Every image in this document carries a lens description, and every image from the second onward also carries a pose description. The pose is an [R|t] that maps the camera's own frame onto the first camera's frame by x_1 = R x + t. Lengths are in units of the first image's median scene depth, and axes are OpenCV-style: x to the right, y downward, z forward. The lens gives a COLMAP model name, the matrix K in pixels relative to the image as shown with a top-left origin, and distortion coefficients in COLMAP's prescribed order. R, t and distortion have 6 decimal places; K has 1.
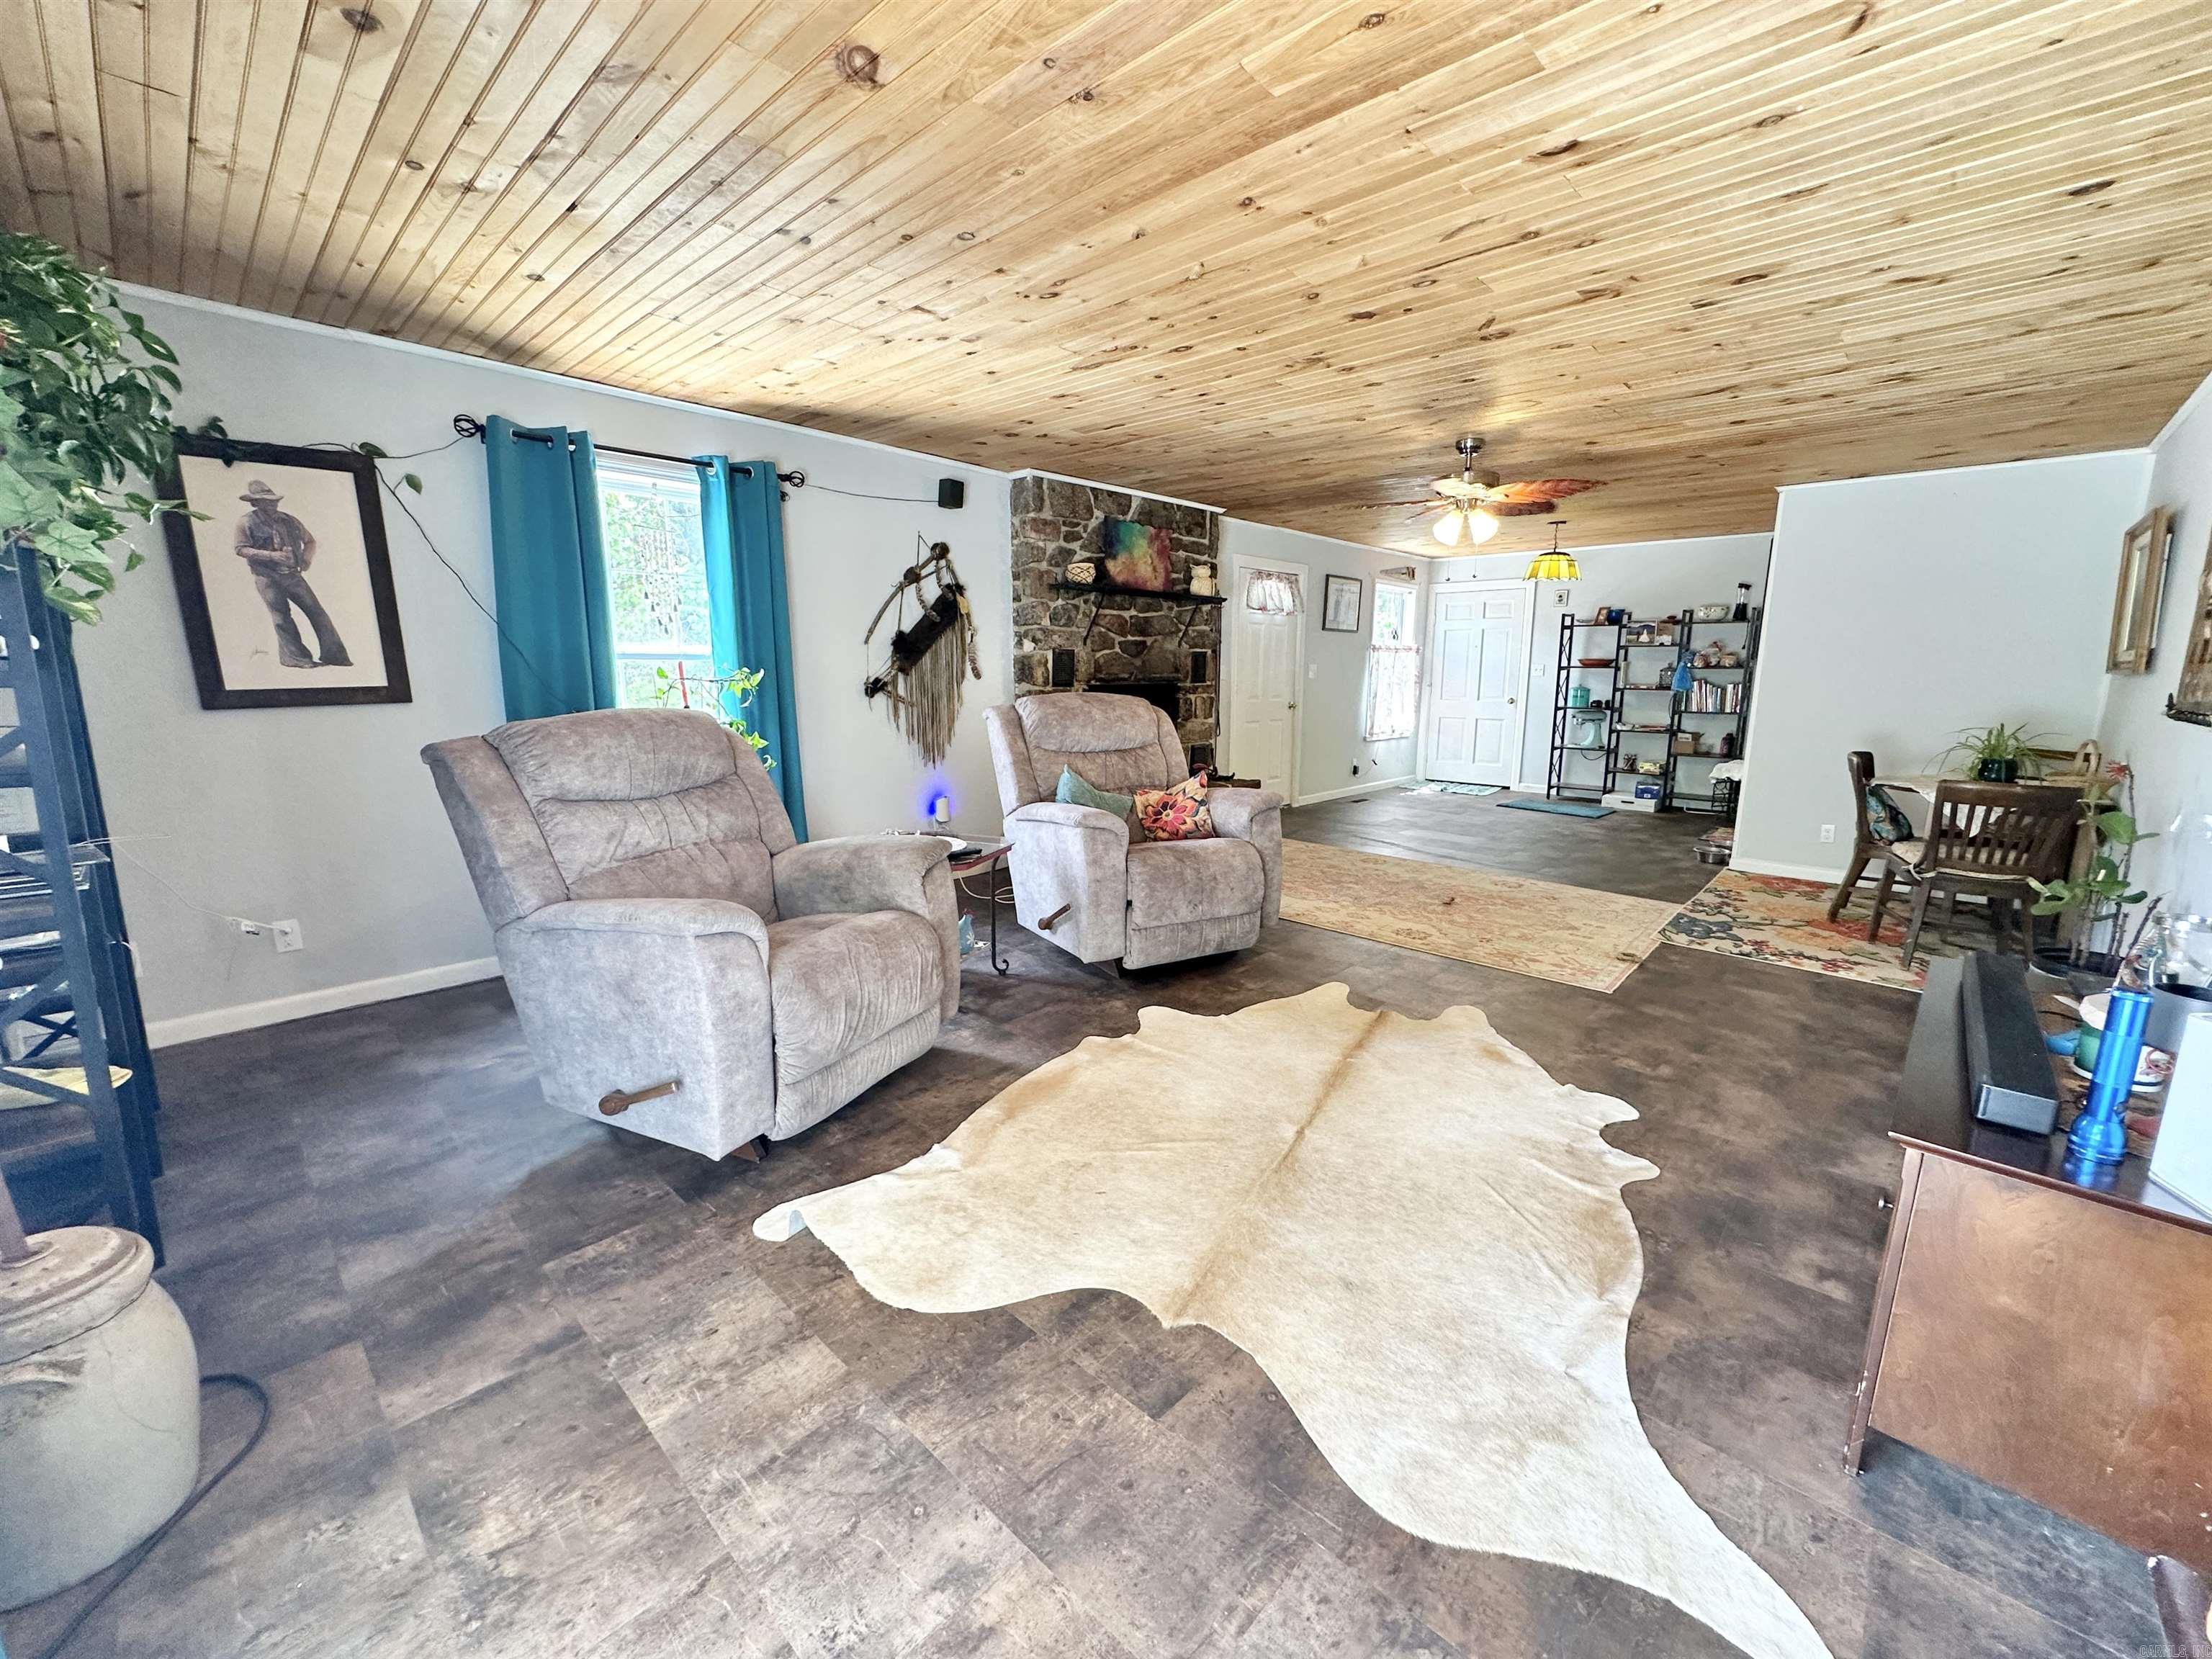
lens RADIAL K [[882.4, 0, 1118.0], [0, 882.4, 823.9], [0, 0, 1]] dist [-0.001101, 0.000442]
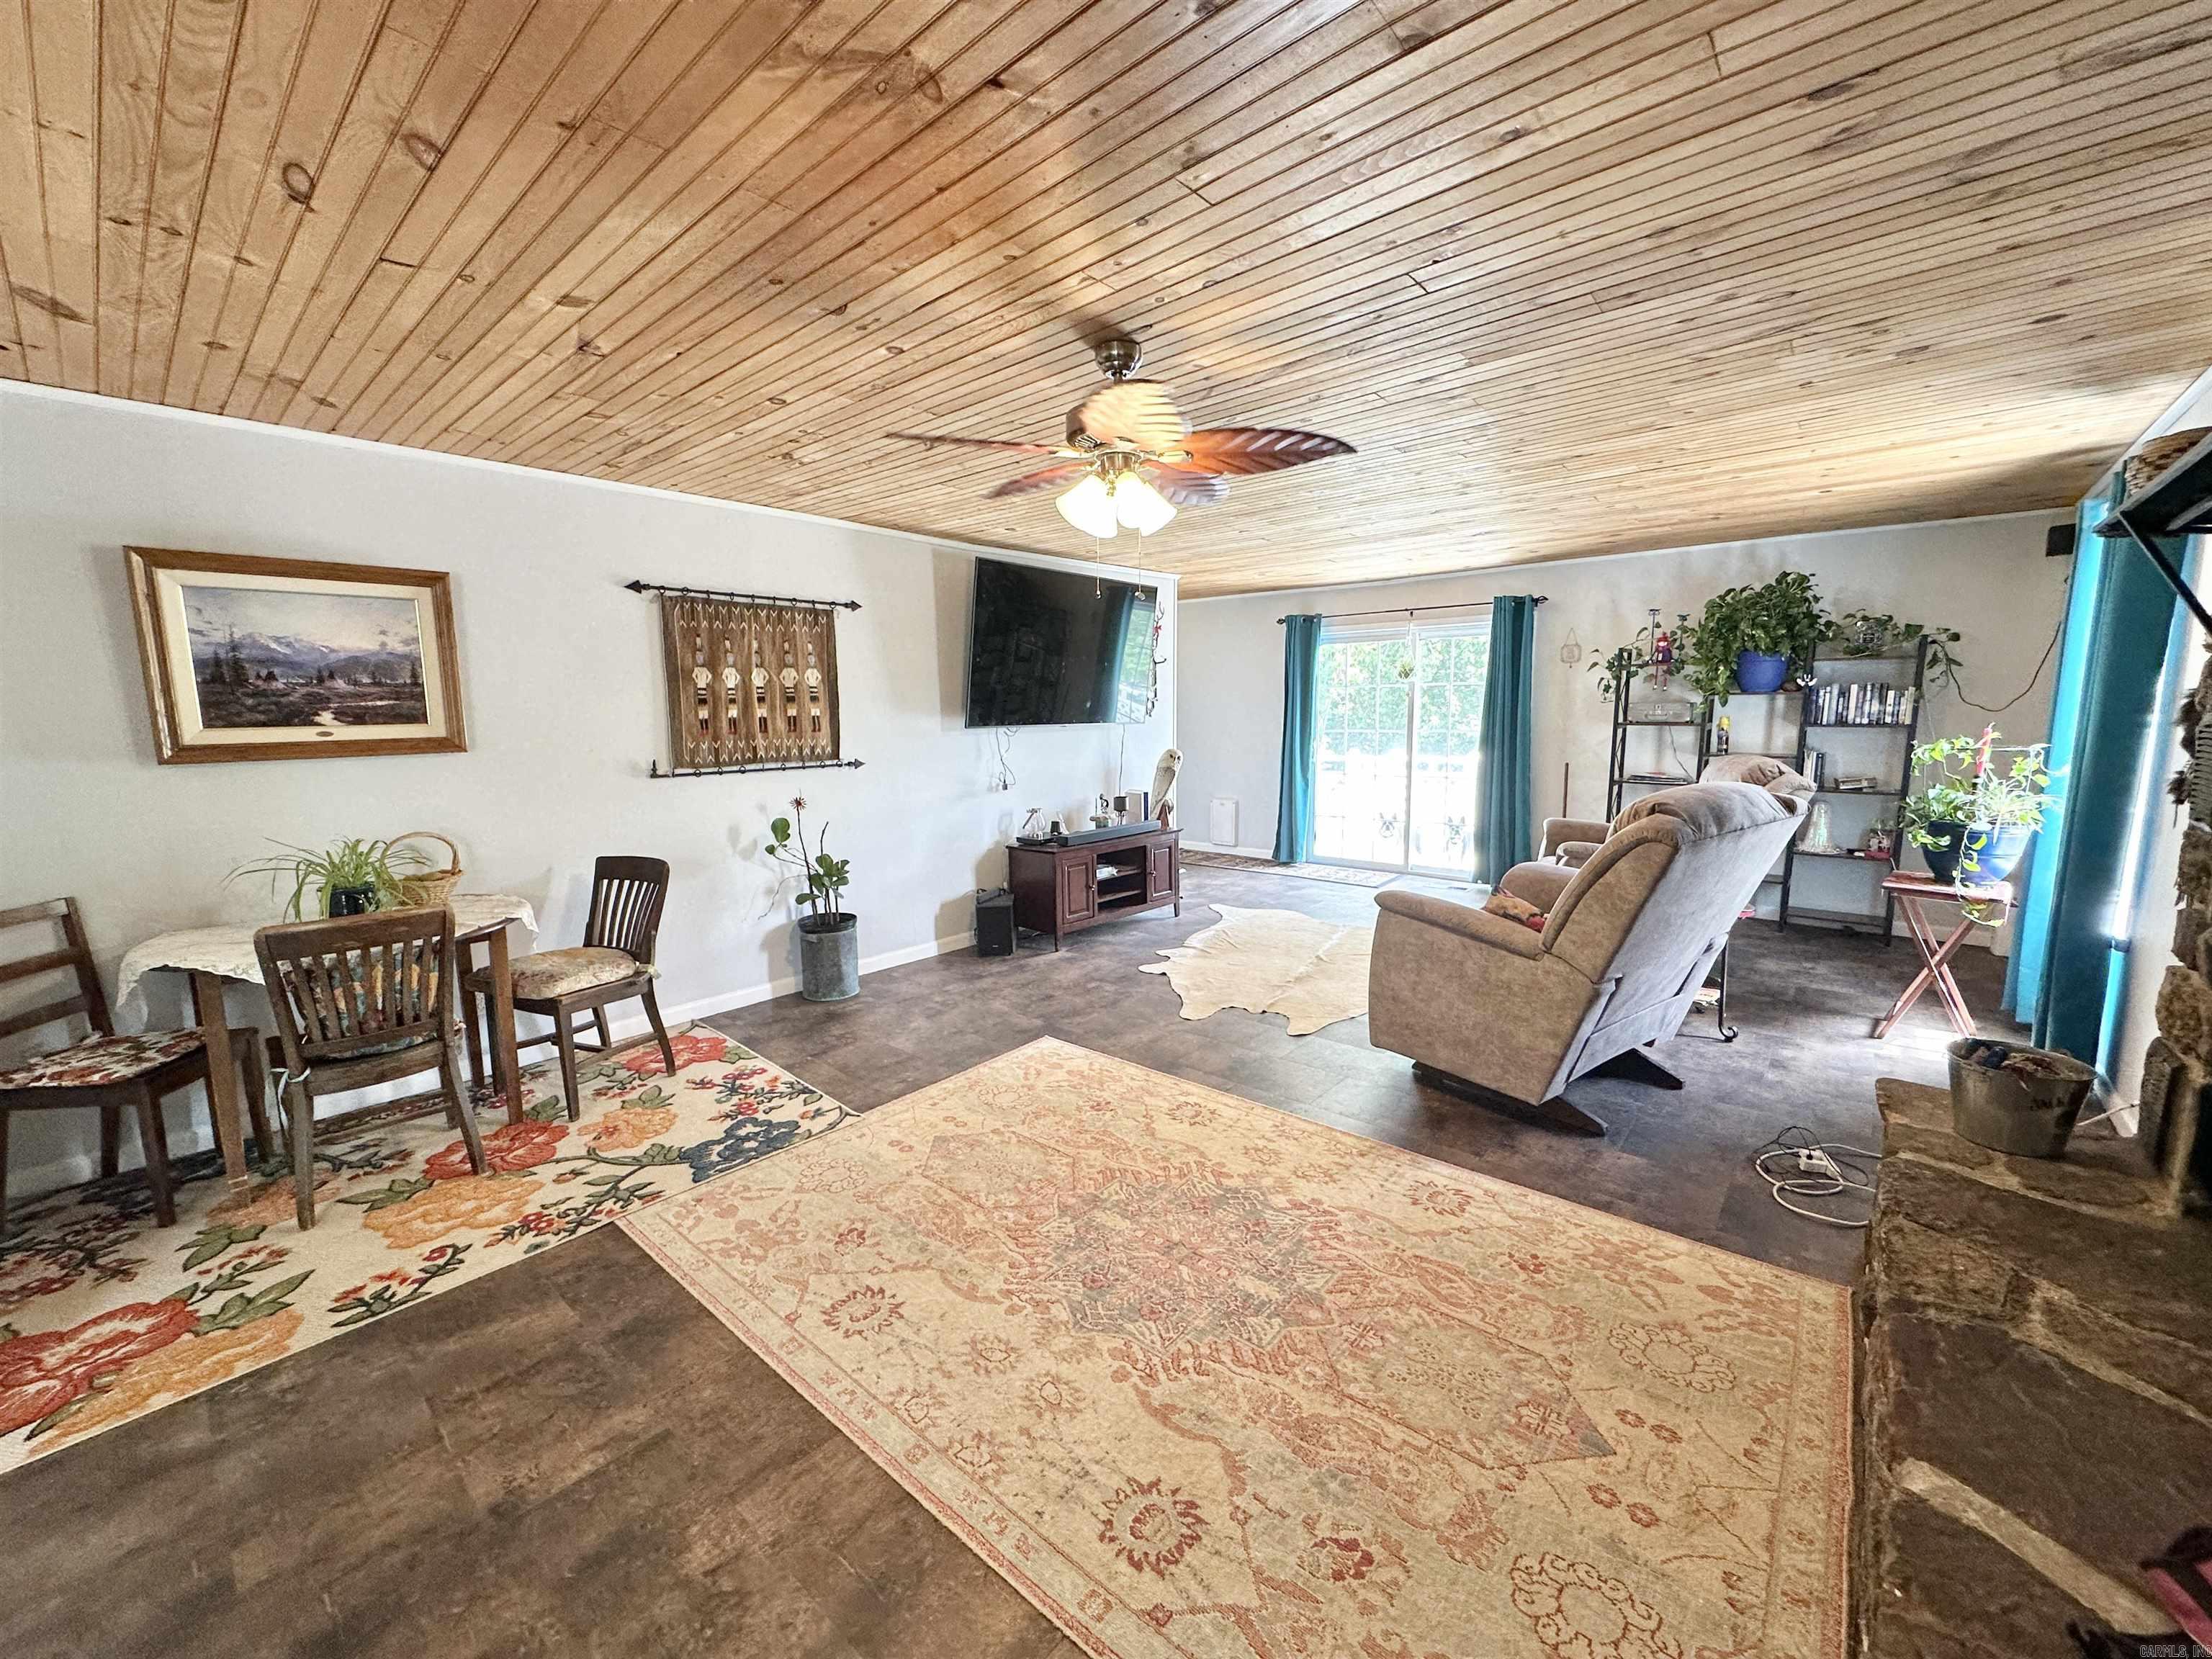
lens RADIAL K [[882.4, 0, 1112.9], [0, 882.4, 830.9], [0, 0, 1]] dist [-0.001101, 0.000442]
pose [[-0.999509, 0.009107, -0.029967, 0.465620], [-0.000647, 0.950584, 0.310467, -0.353283], [0.031313, 0.310334, -0.950112, 1.794099]]
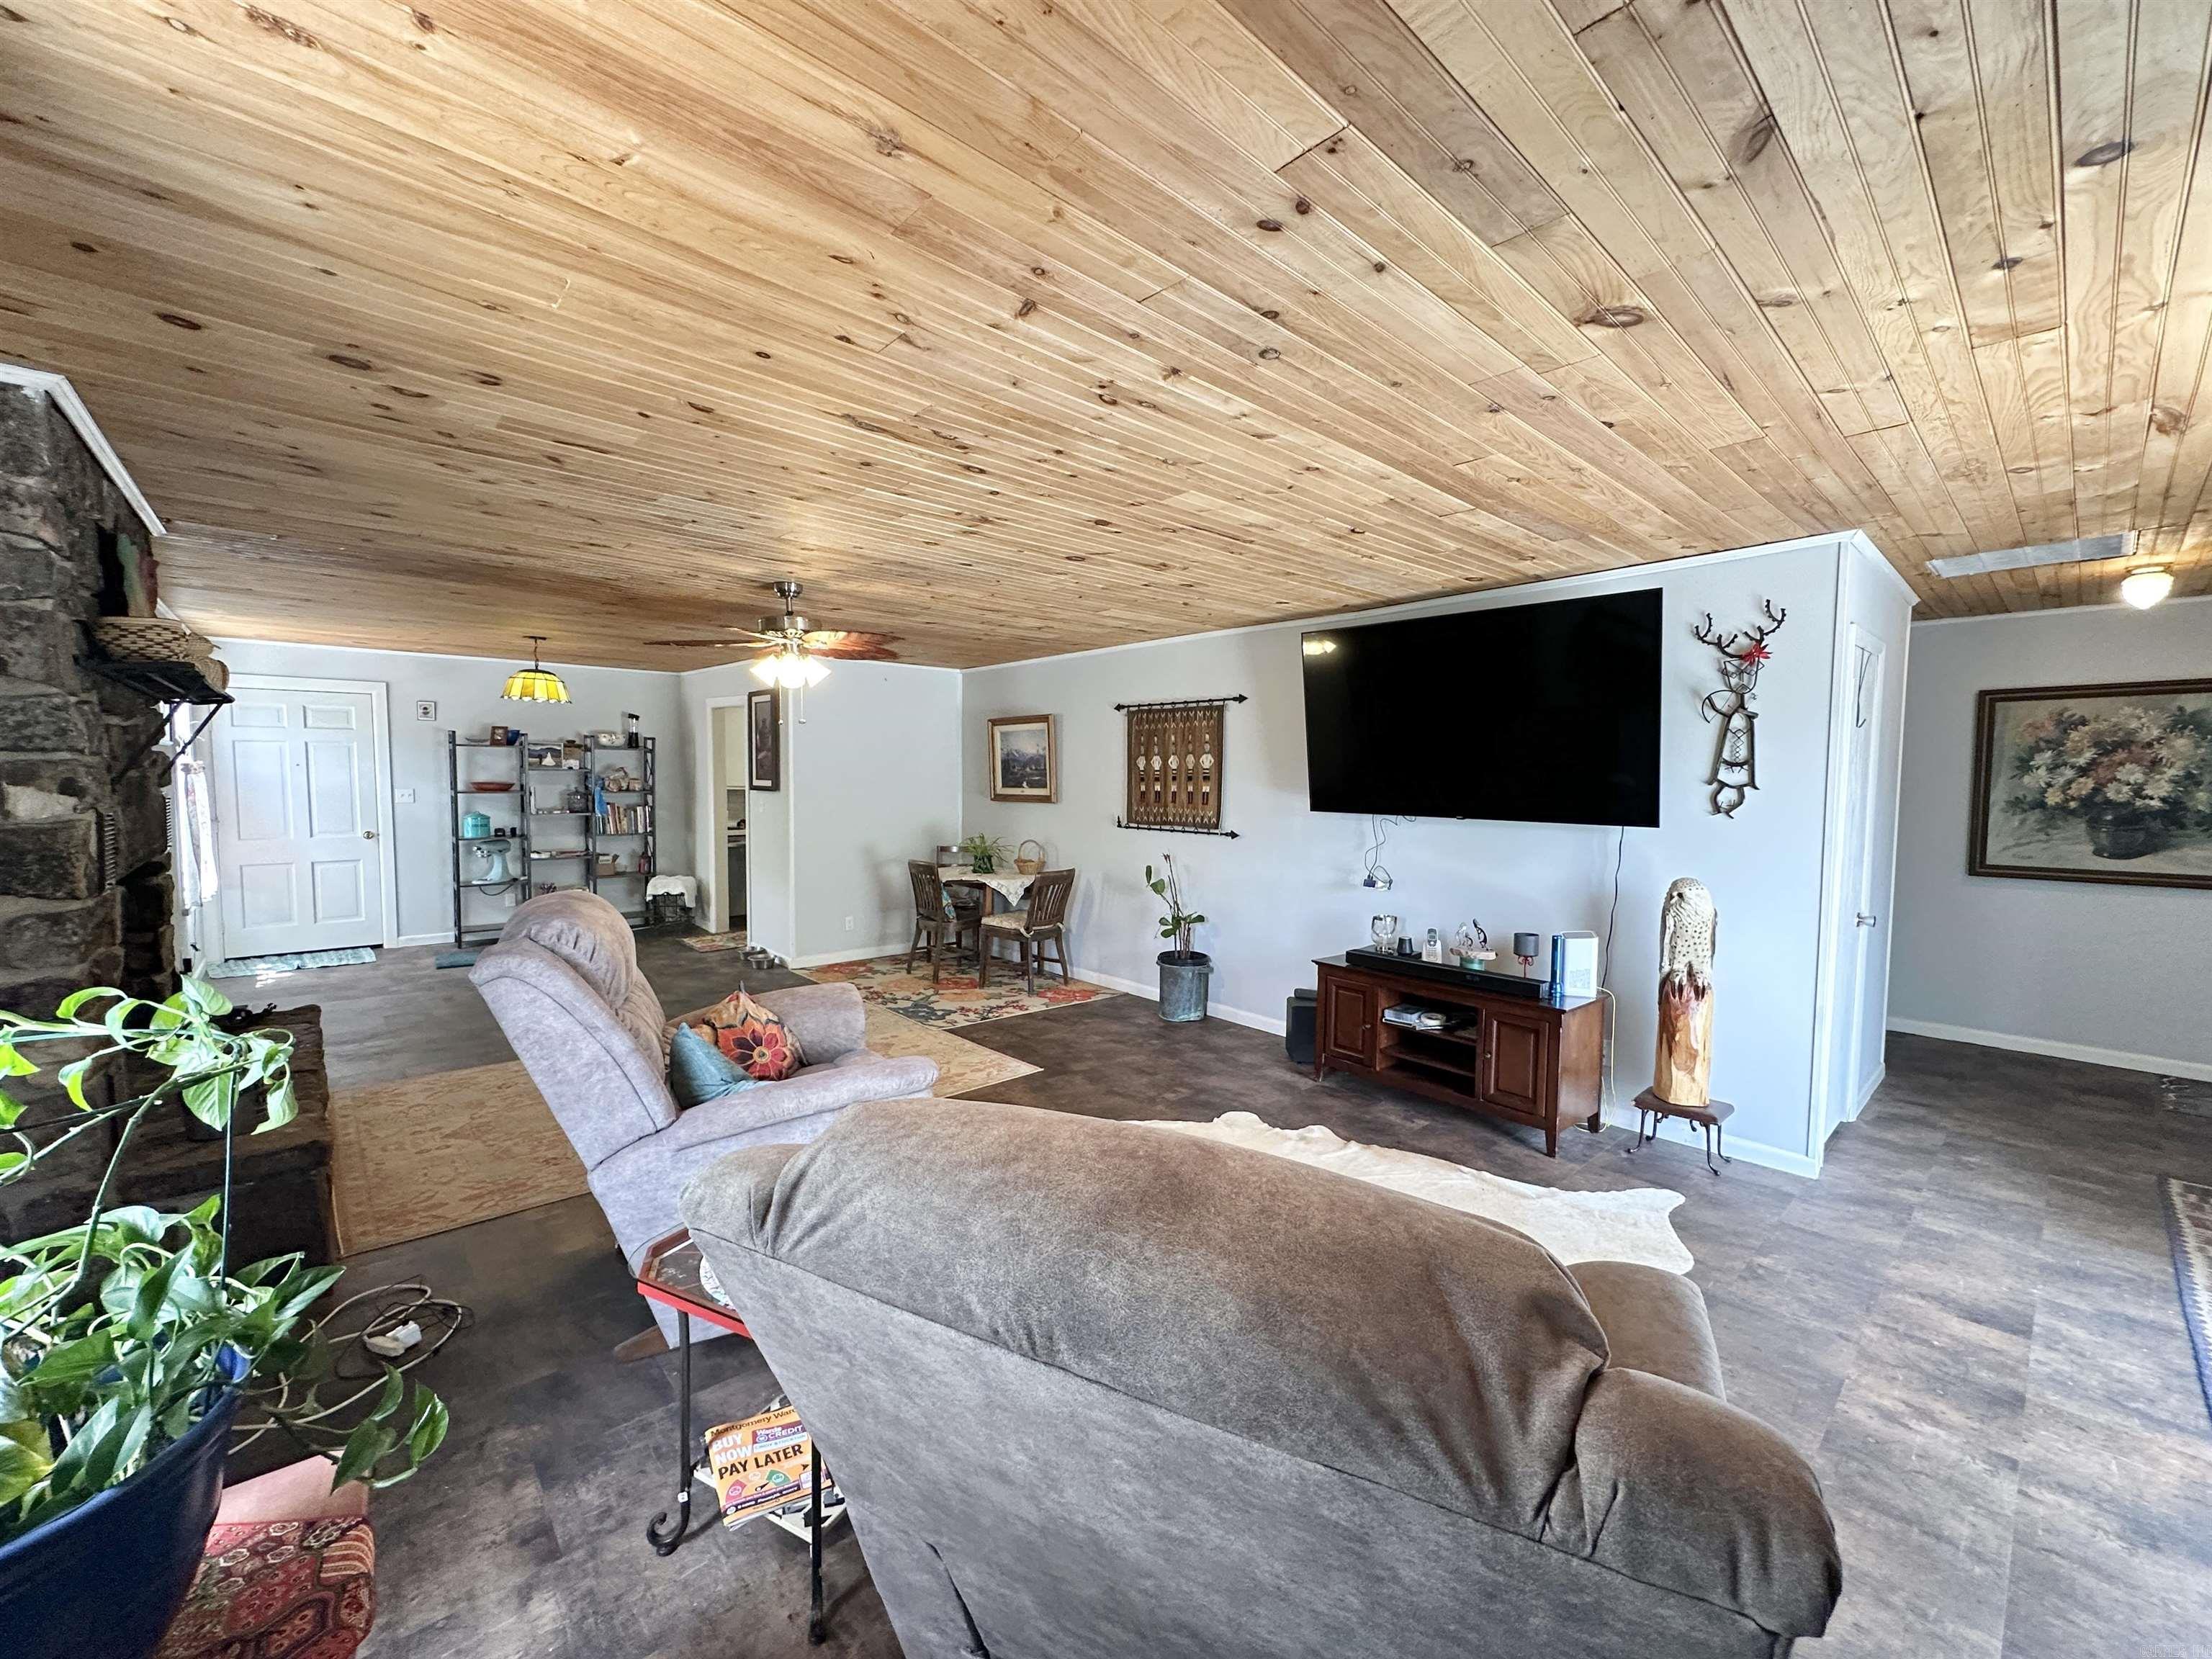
lens RADIAL K [[882.4, 0, 1096.8], [0, 882.4, 829.8], [0, 0, 1]] dist [-0.001101, 0.000442]
pose [[0.096277, -0.067067, 0.993093, -0.606169], [0.166165, 0.984809, 0.050399, -0.179845], [-0.981387, 0.160165, 0.105958, 0.677049]]
